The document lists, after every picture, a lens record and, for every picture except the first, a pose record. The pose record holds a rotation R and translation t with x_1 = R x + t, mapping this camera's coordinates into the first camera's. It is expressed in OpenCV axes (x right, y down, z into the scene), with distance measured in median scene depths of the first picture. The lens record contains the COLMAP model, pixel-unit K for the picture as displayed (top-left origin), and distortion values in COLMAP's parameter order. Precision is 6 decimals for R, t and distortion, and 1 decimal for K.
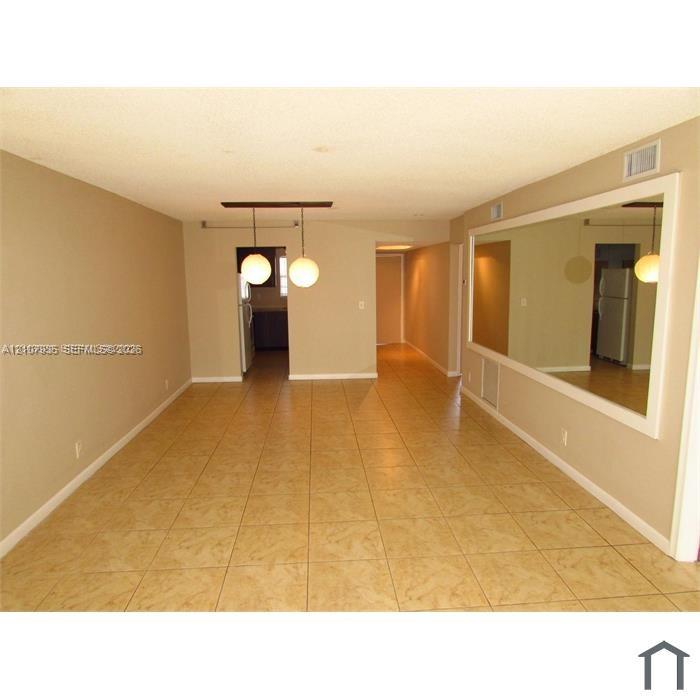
lens RADIAL K [[498.1, 0, 347.3], [0, 498.1, 352.5], [0, 0, 1]] dist [-0.037367, 0.017234]
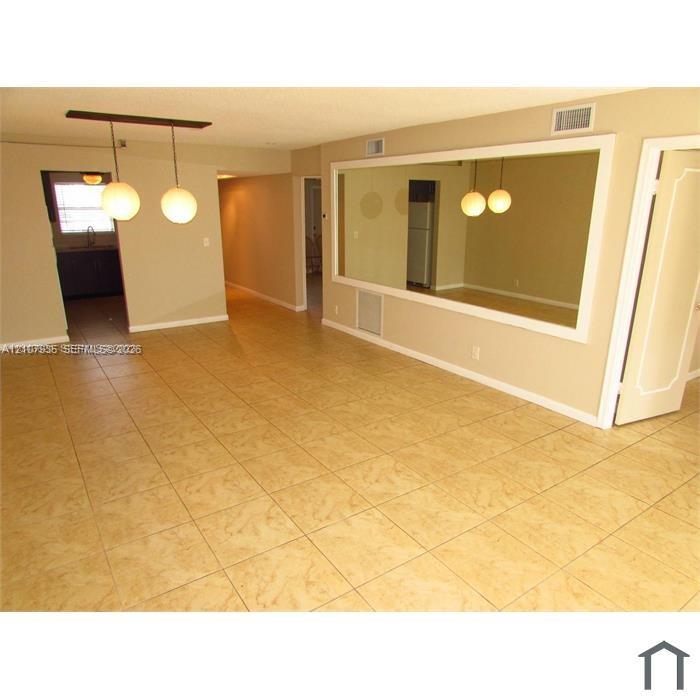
lens RADIAL K [[498.1, 0, 352.4], [0, 498.1, 352.4], [0, 0, 1]] dist [-0.037367, 0.017234]
pose [[0.861206, -0.134300, 0.490191, -0.403356], [0.066346, 0.985911, 0.153553, -0.032553], [-0.503907, -0.099719, 0.857982, 0.127734]]
